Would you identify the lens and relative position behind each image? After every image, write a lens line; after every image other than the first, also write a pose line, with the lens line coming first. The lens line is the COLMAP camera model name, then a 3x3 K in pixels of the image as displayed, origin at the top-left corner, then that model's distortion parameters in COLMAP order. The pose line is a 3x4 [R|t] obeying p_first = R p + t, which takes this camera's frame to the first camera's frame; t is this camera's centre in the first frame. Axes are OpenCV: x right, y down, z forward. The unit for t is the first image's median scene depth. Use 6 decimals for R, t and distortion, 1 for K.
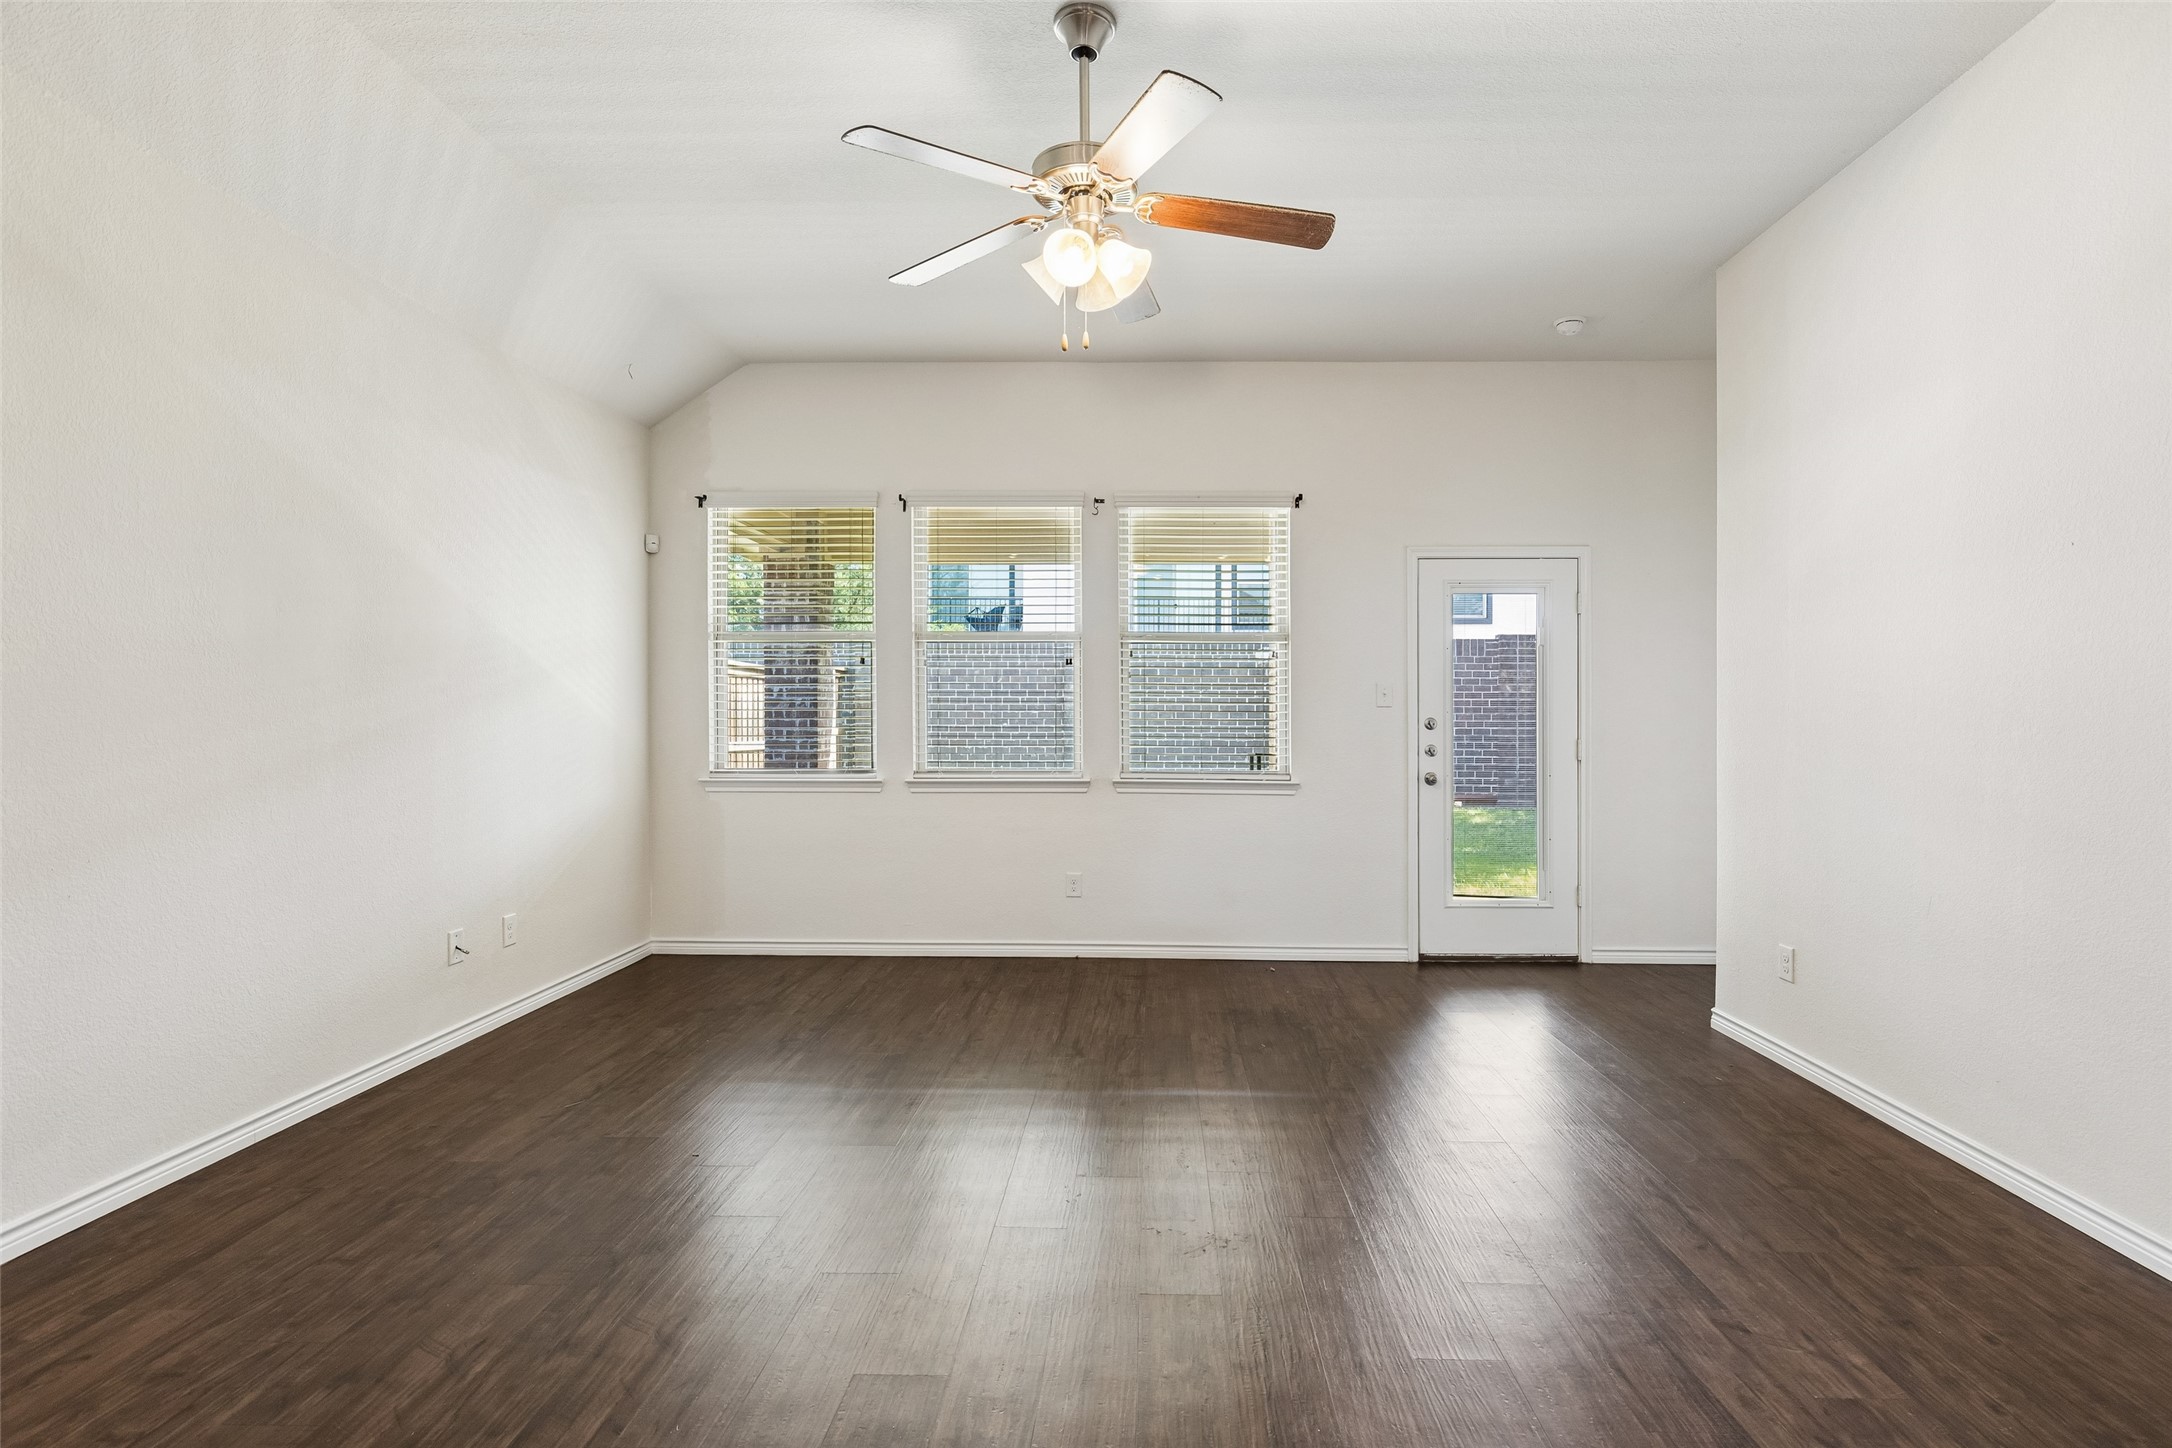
lens RADIAL K [[1030.2, 0, 1148.2], [0, 1030.2, 725.6], [0, 0, 1]] dist [0.005455, -0.000405]
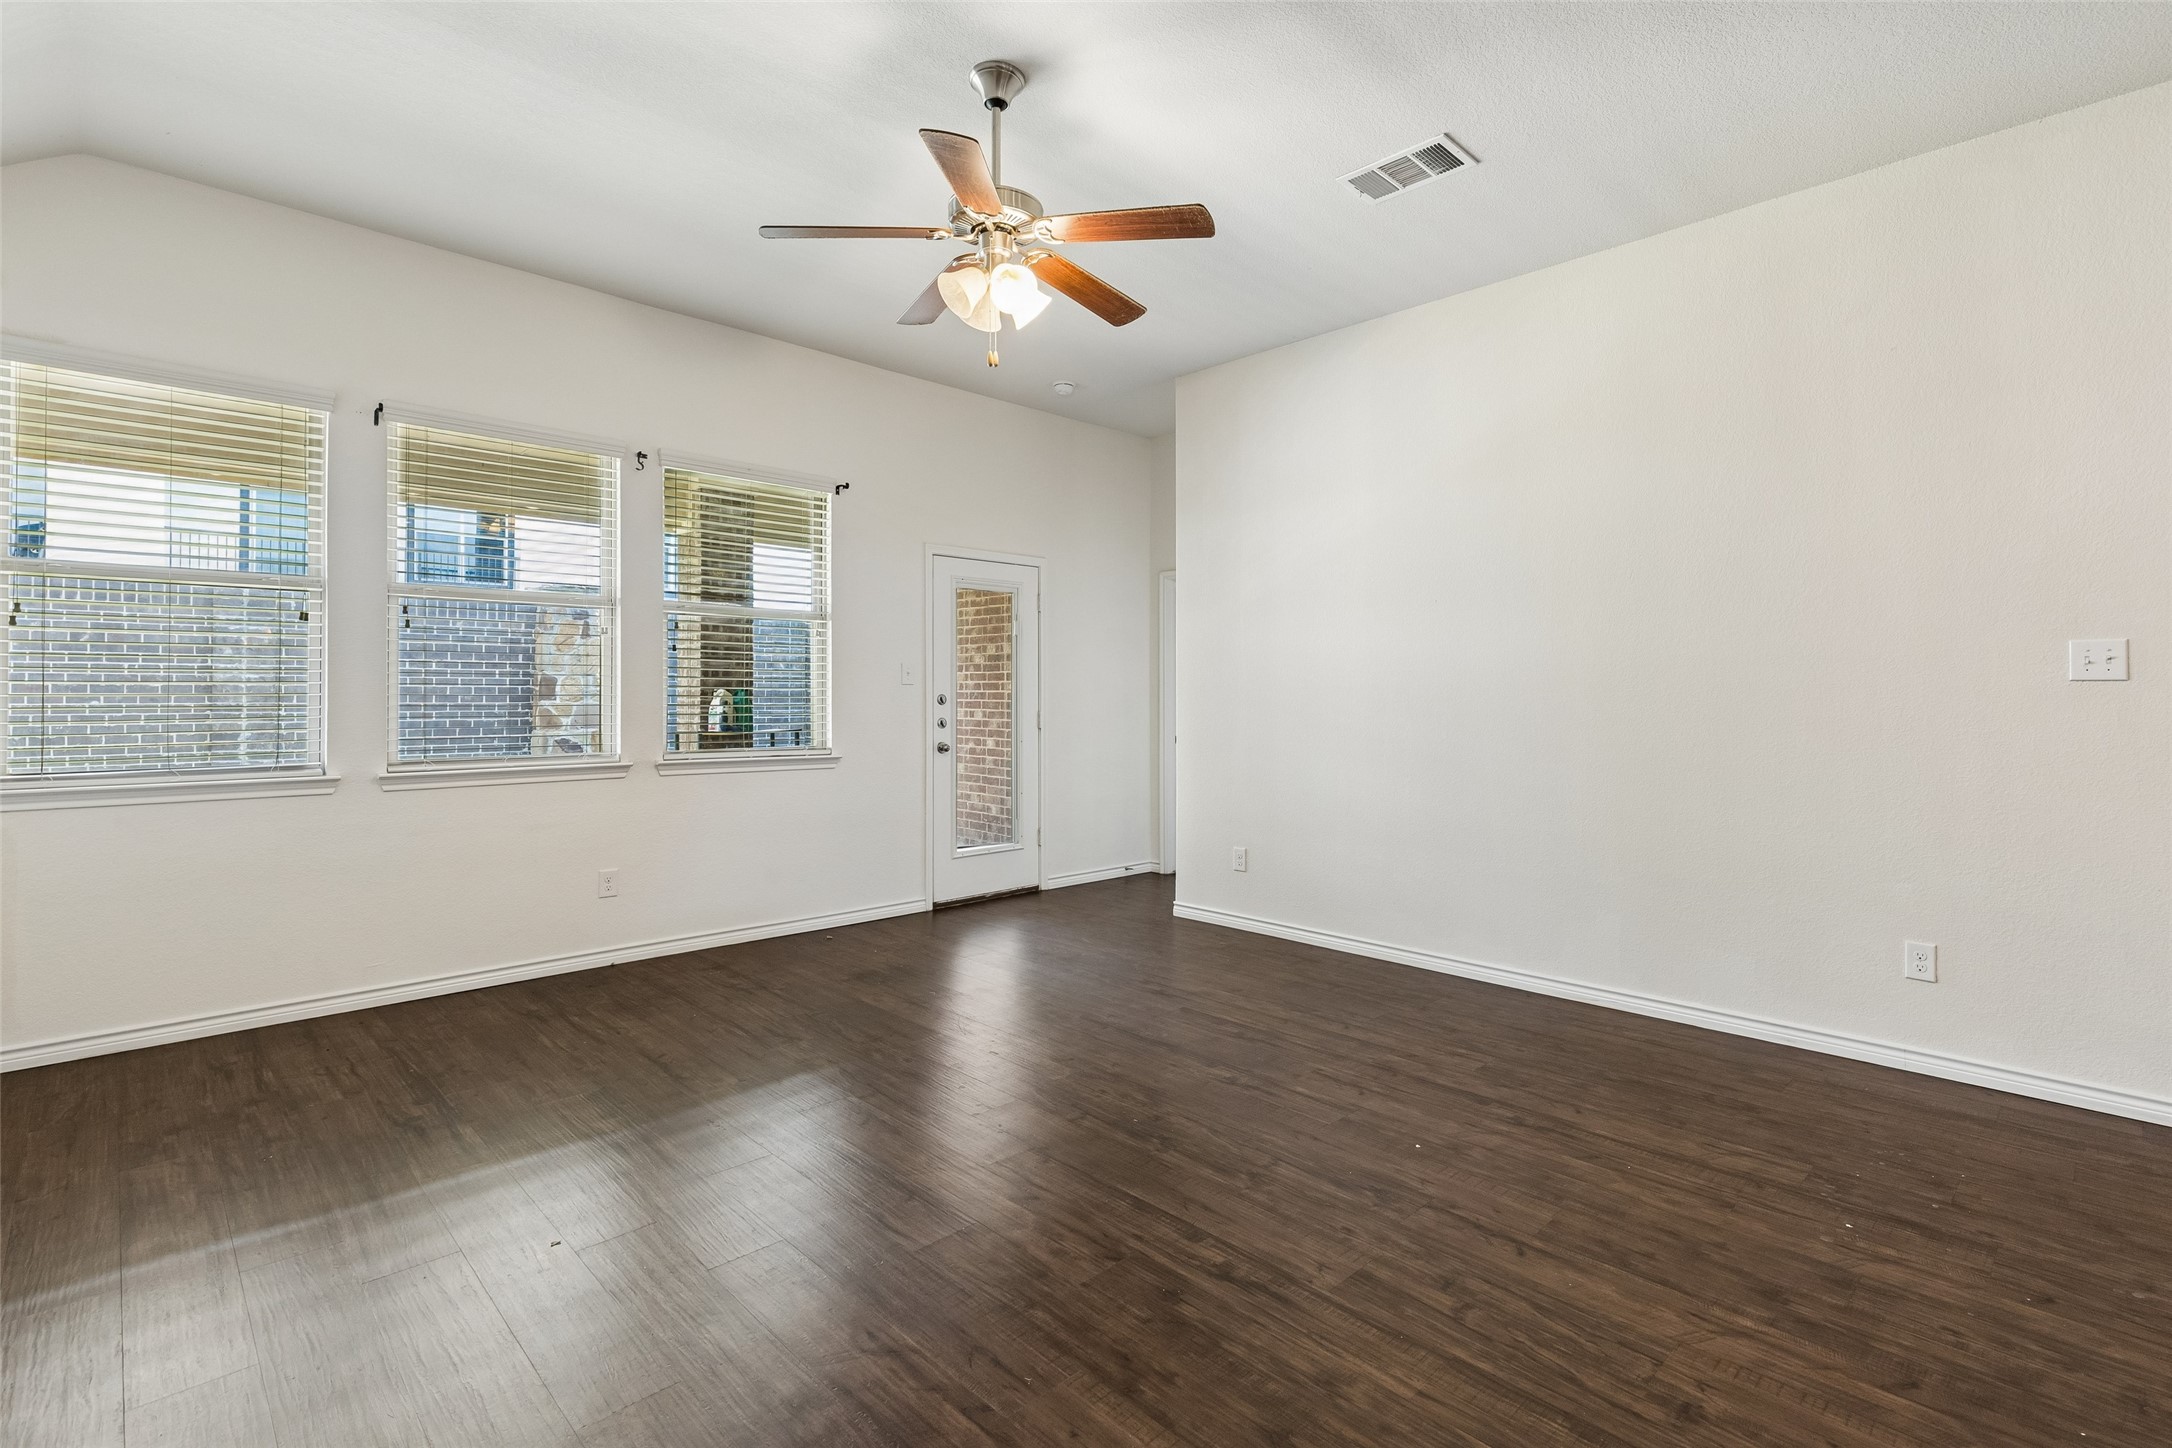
lens RADIAL K [[1004.0, 0, 1141.0], [0, 1004.0, 687.0], [0, 0, 1]] dist [0.015839, -0.005680]
pose [[0.691966, 0.005559, 0.721908, -0.382404], [0.002920, 0.999941, -0.010499, -0.003228], [-0.721924, 0.009373, 0.691909, 0.069459]]
